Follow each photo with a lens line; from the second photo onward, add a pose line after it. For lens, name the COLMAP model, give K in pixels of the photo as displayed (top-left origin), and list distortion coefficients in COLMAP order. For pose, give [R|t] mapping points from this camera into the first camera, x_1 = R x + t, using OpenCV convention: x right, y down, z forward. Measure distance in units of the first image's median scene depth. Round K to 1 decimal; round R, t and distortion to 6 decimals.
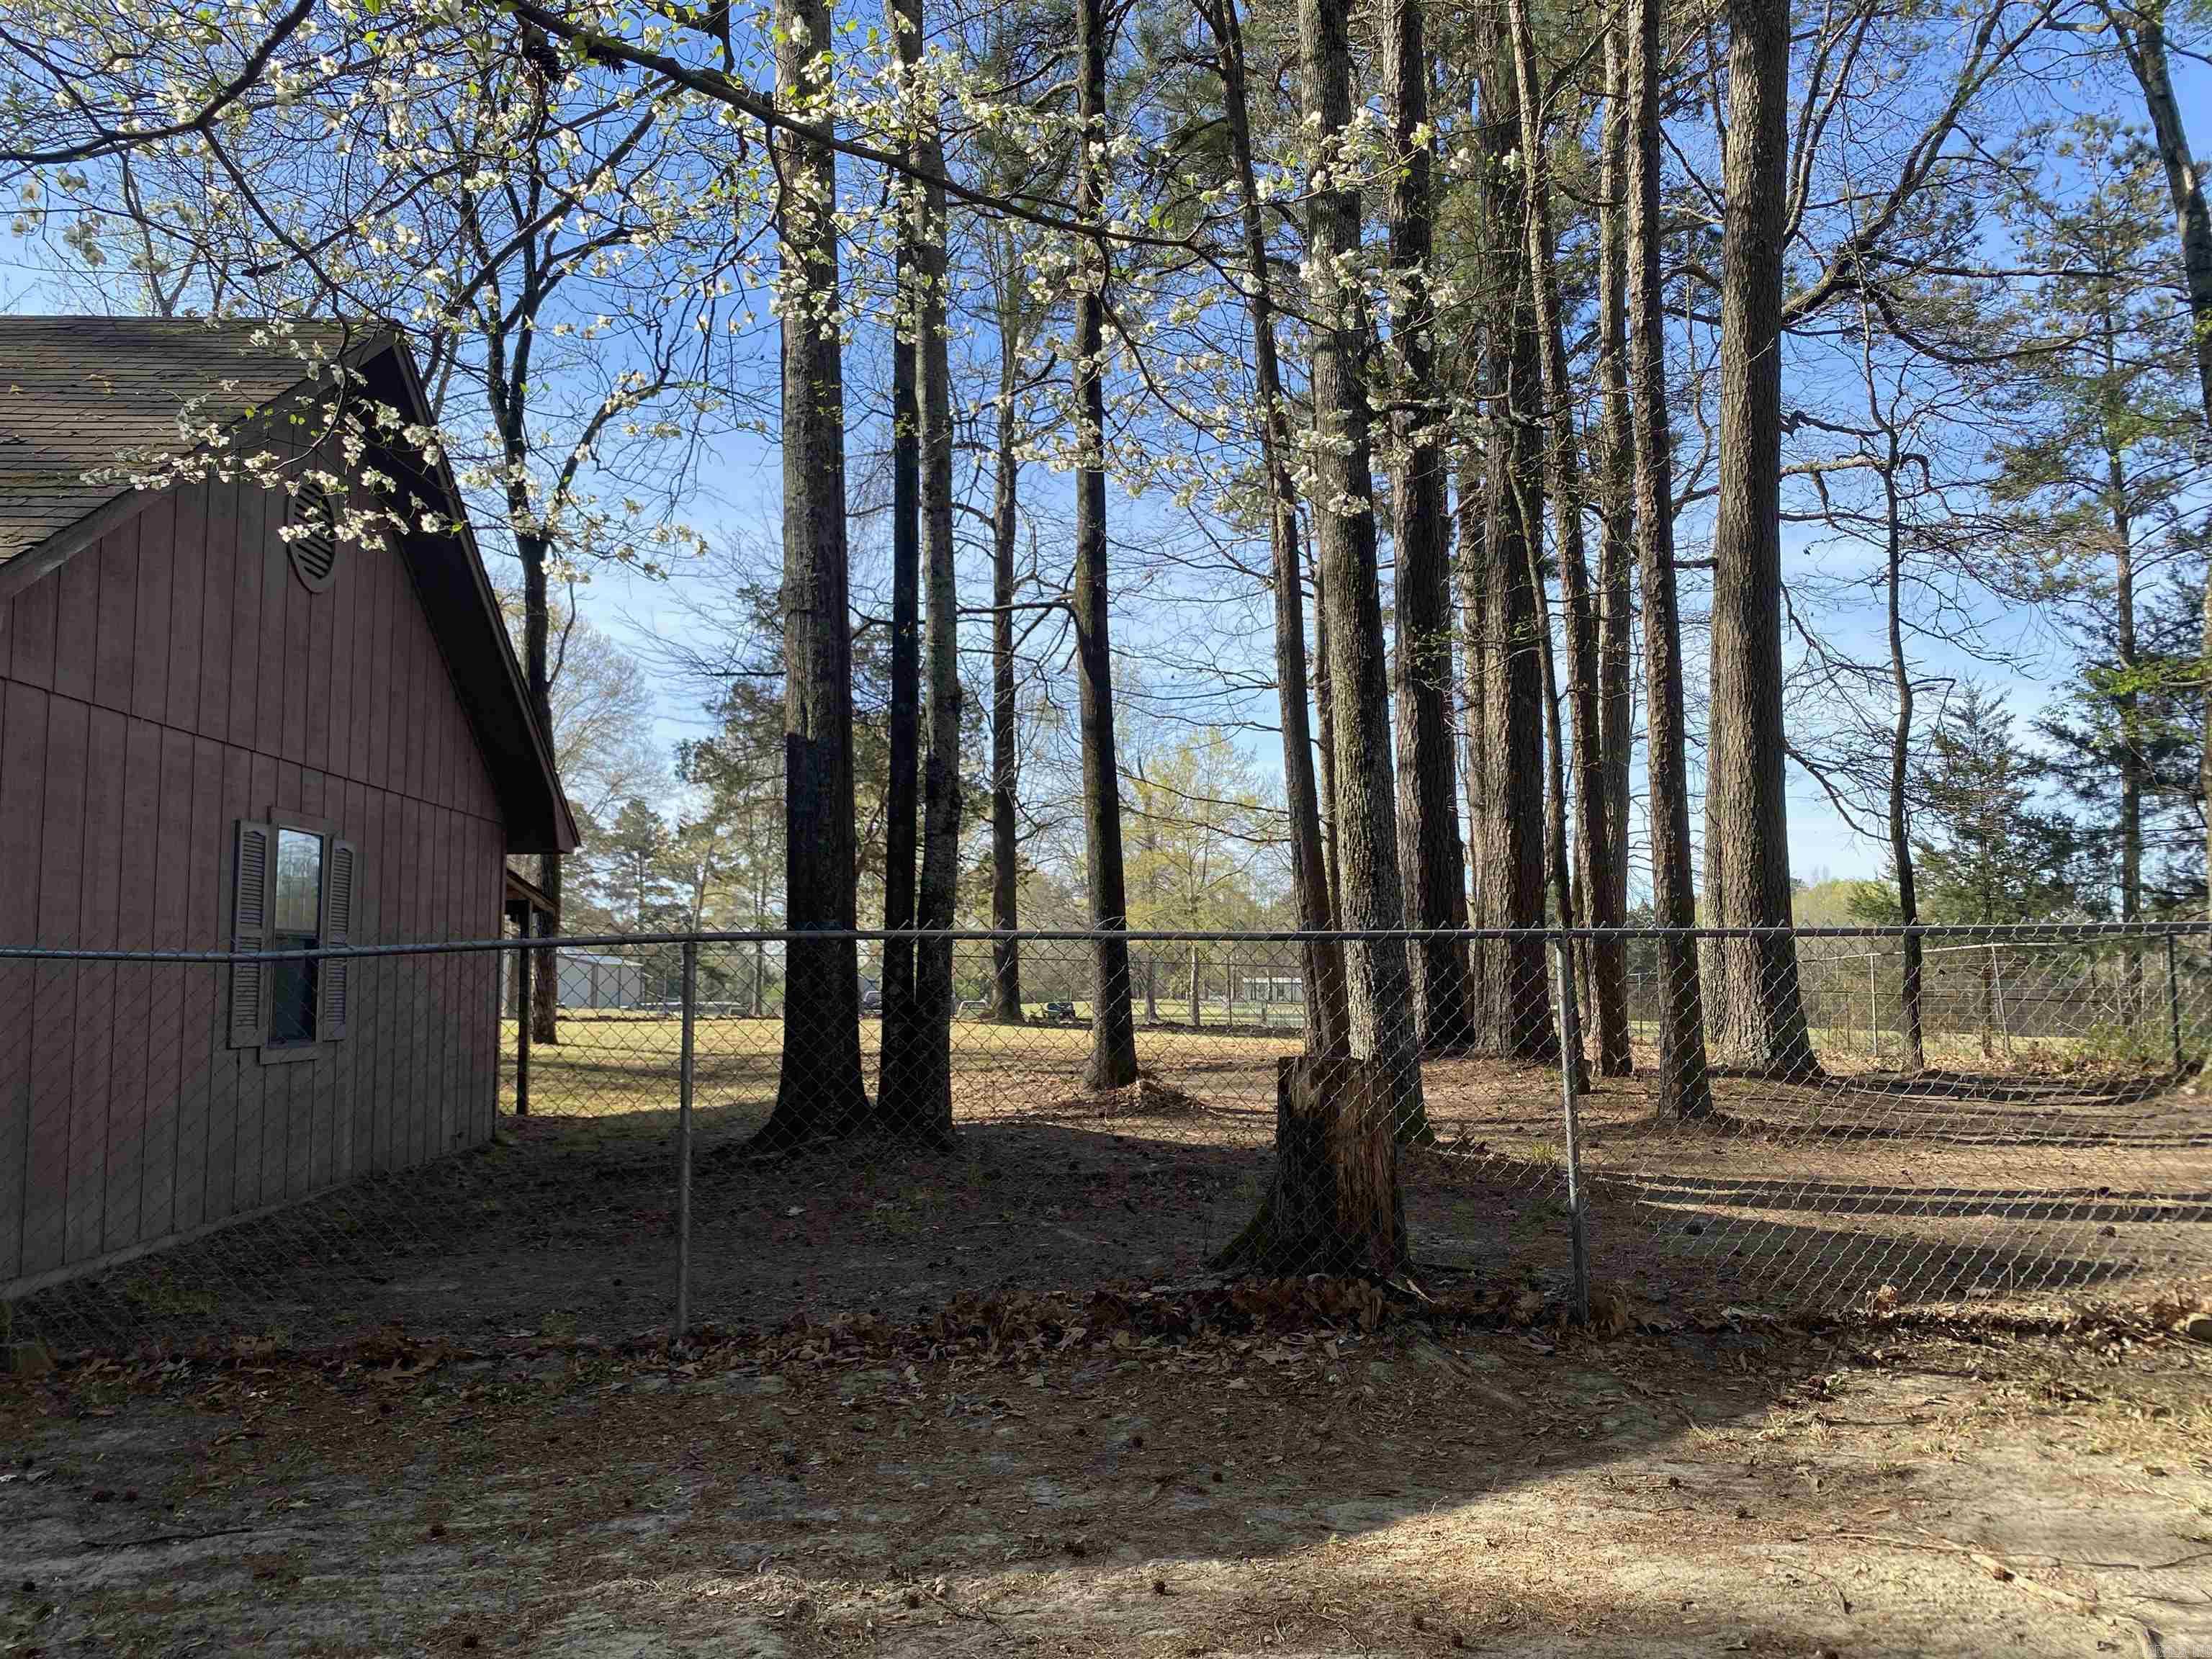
lens RADIAL K [[1684.6, 0, 1106.0], [0, 1684.6, 829.5], [0, 0, 1]] dist [0.029871, 0.000951]
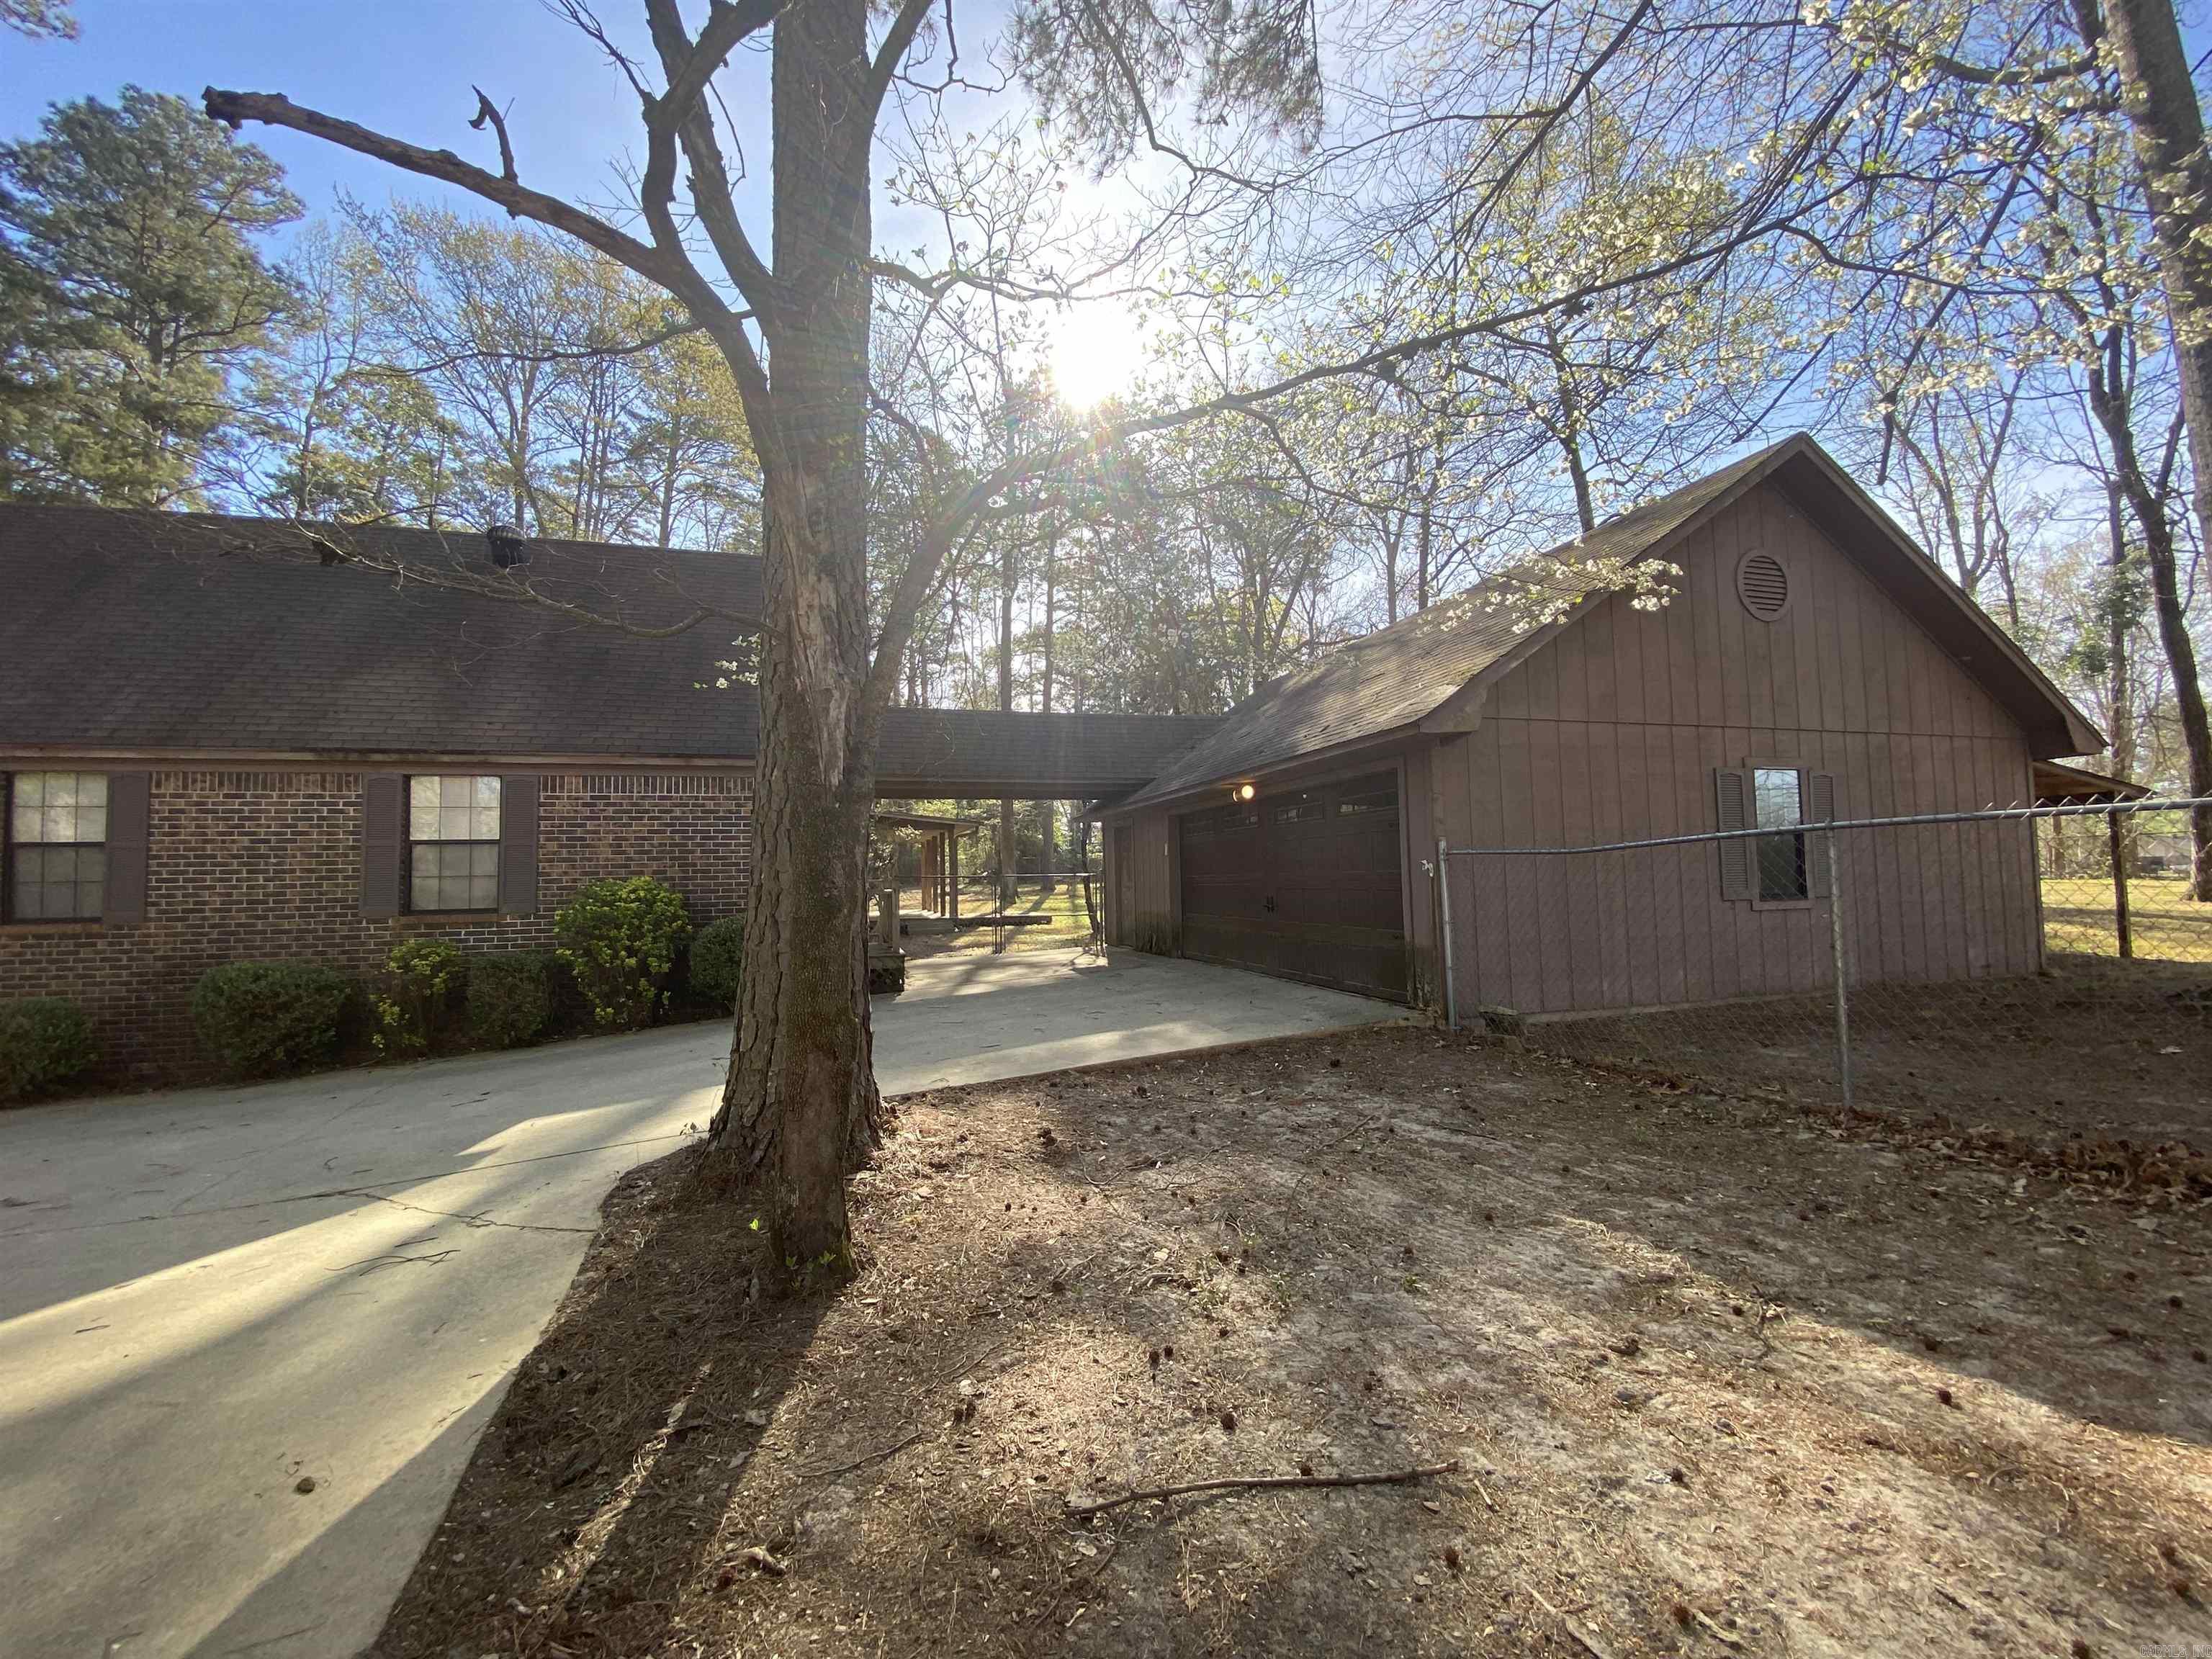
lens RADIAL K [[902.4, 0, 1106.0], [0, 902.4, 829.5], [0, 0, 1]] dist [0.012590, -0.016421]
pose [[0.262834, -0.059467, -0.963007, 0.347289], [0.108917, 0.993548, -0.031626, 0.029622], [0.958674, -0.096575, 0.267615, 0.264659]]
